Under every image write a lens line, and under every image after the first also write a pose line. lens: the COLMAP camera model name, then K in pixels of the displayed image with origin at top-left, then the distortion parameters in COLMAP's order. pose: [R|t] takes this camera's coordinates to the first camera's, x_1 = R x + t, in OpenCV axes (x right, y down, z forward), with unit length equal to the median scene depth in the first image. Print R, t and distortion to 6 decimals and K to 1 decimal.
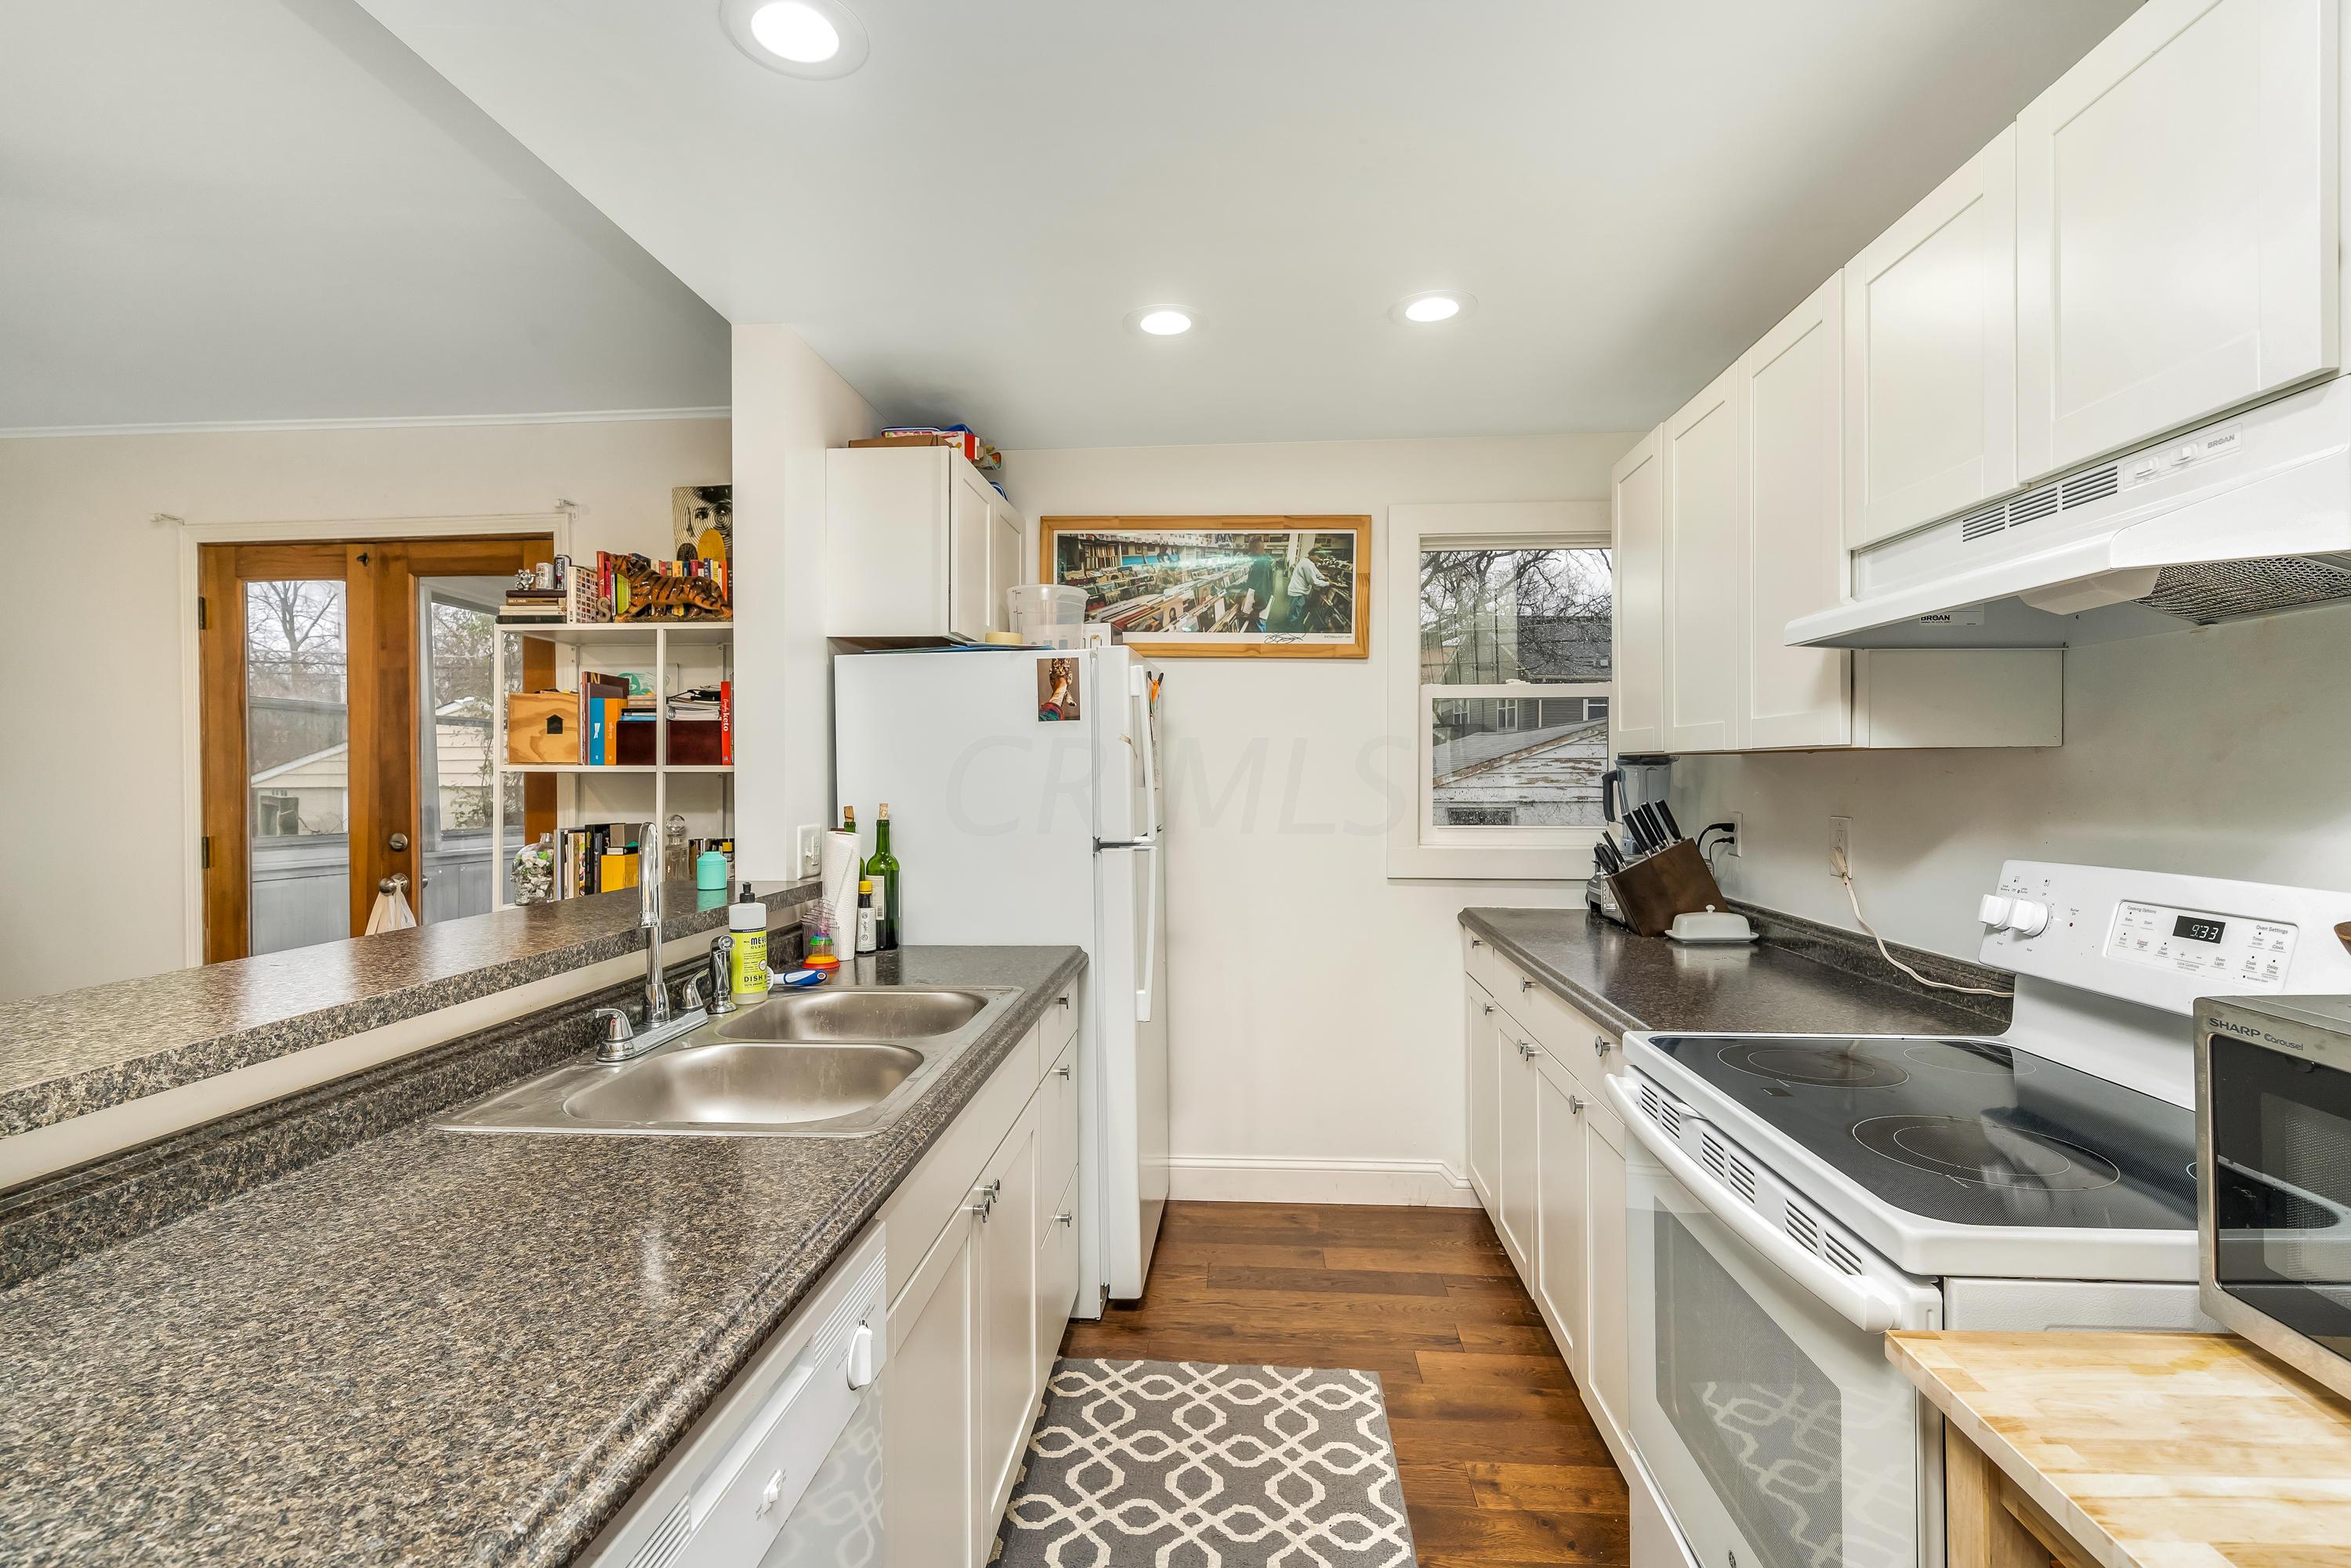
lens RADIAL K [[1055.8, 0, 1164.8], [0, 1055.8, 777.8], [0, 0, 1]] dist [0.001108, 0.000267]
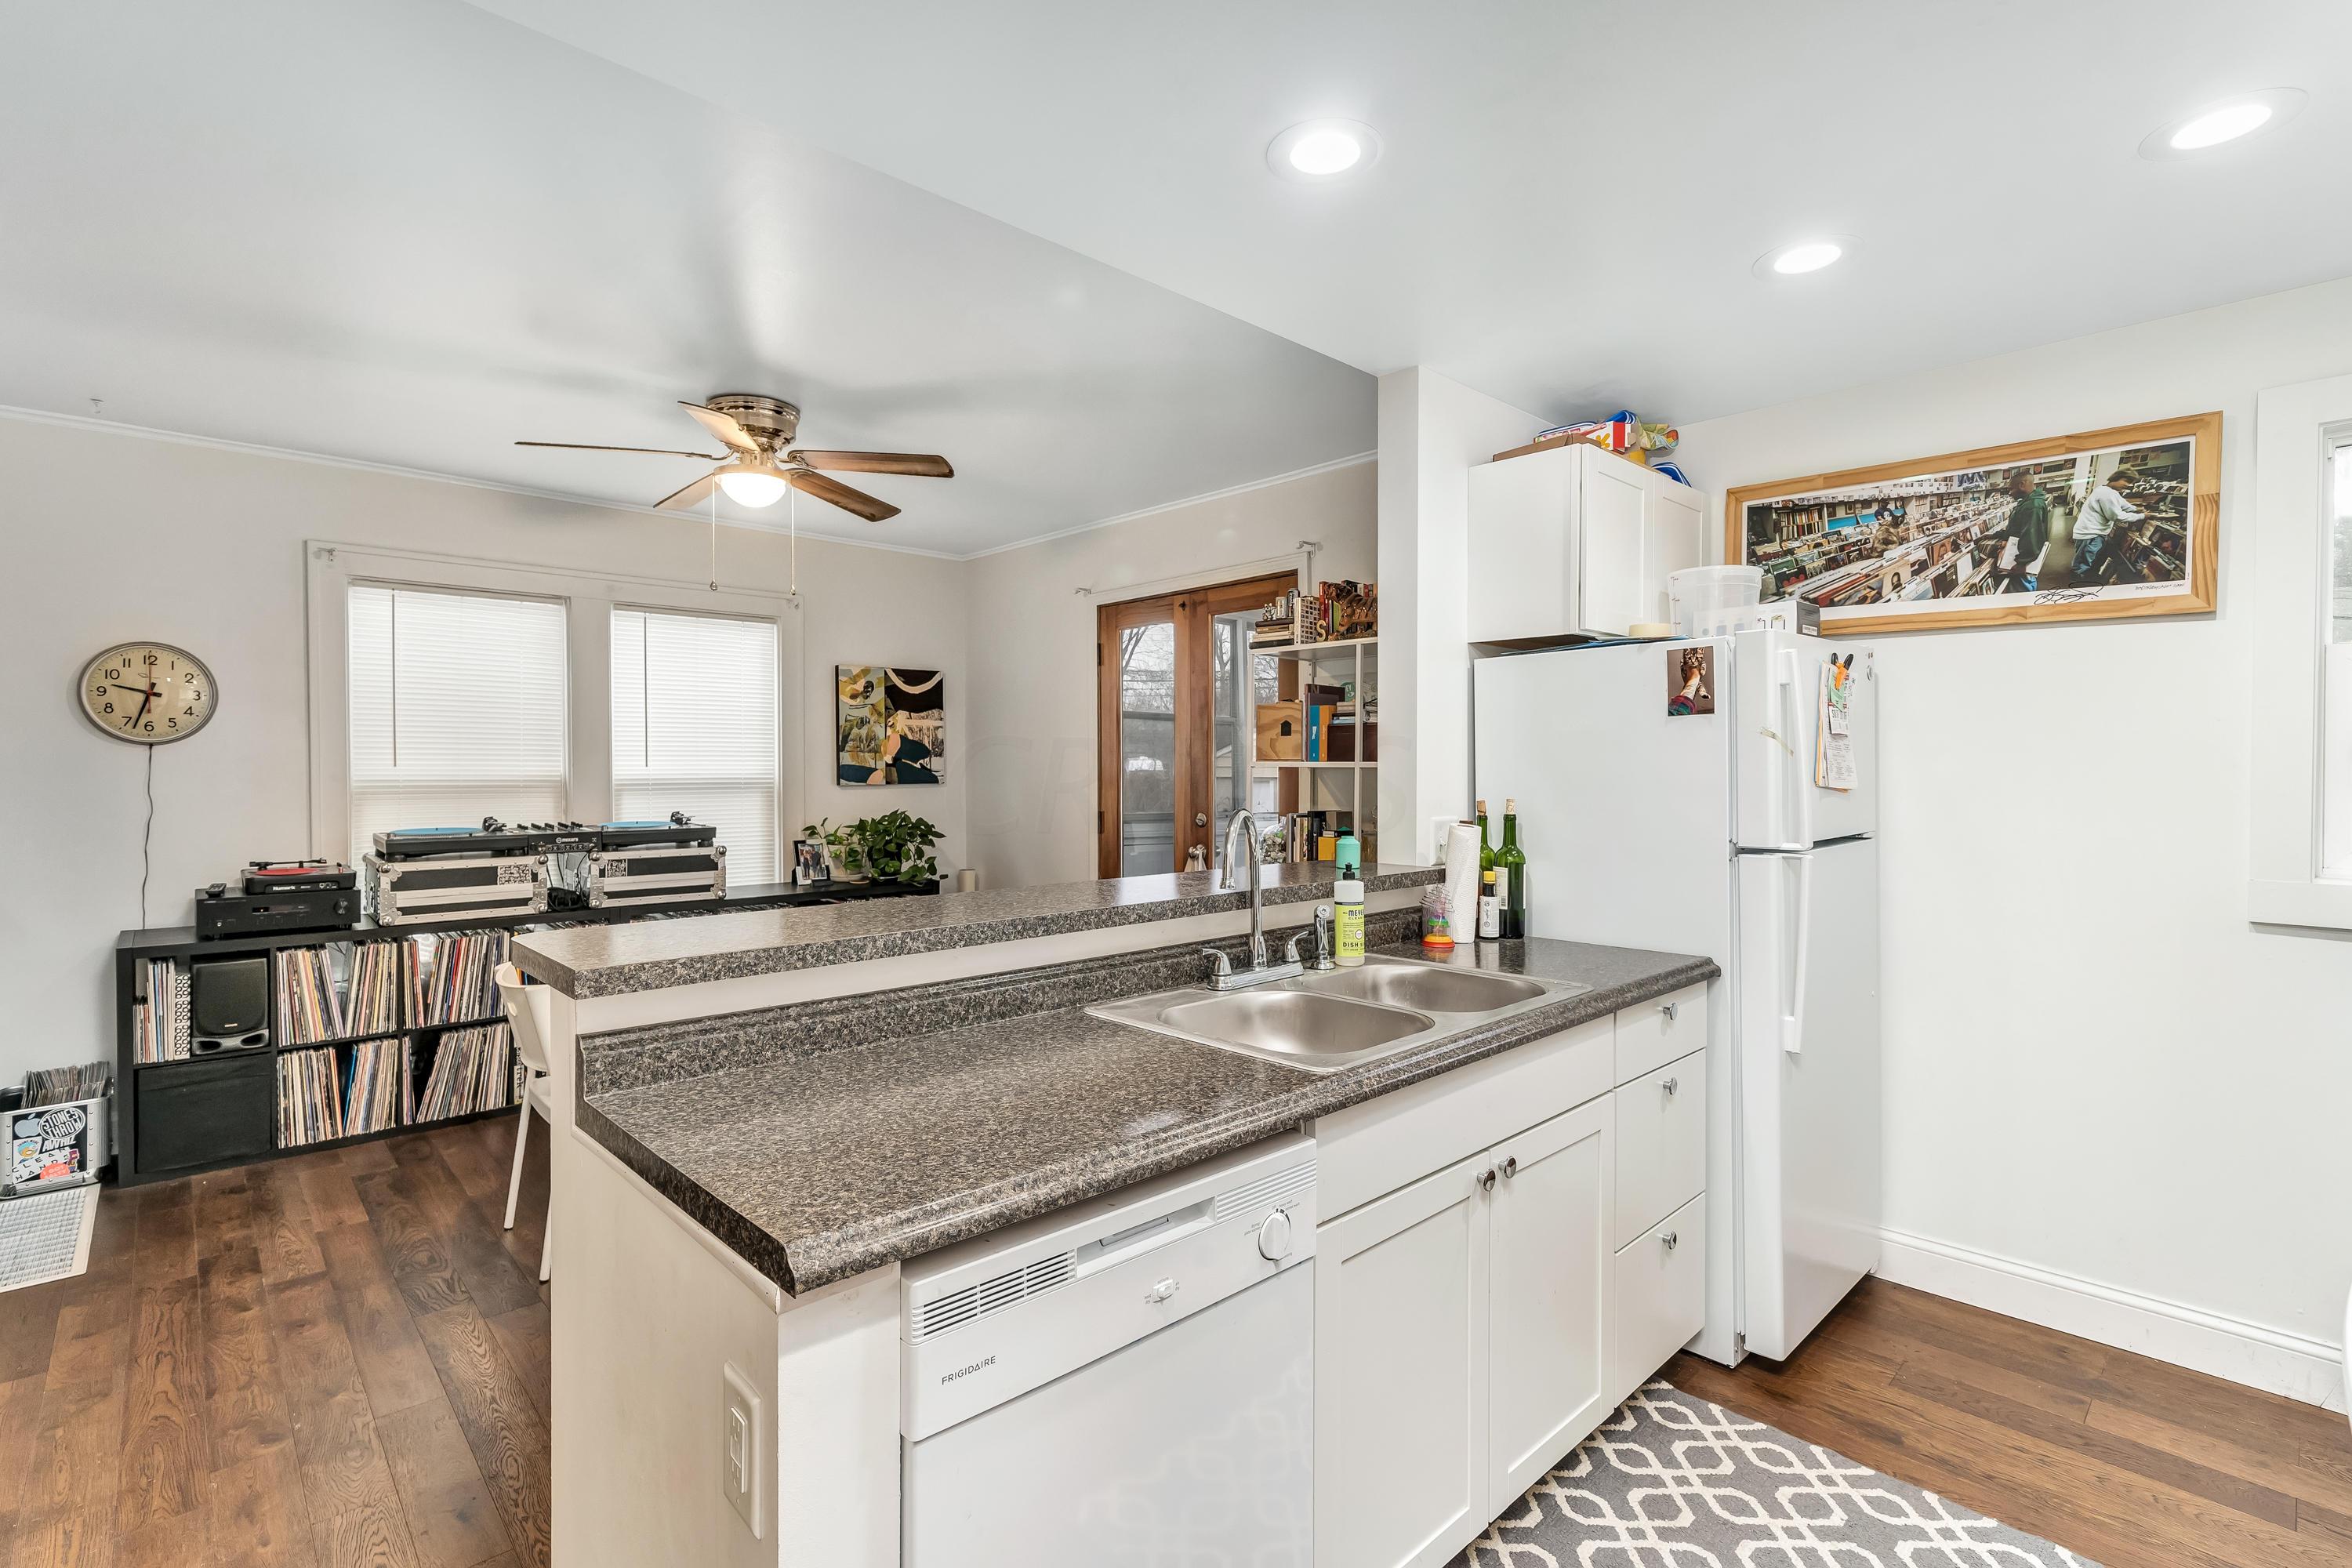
lens RADIAL K [[1056.3, 0, 1165.3], [0, 1056.3, 777.8], [0, 0, 1]] dist [0.001108, 0.000267]
pose [[0.747228, 0.010435, -0.664486, 0.163726], [-0.006656, 0.999944, 0.008219, -0.002638], [0.664534, -0.001718, 0.747256, -0.009583]]
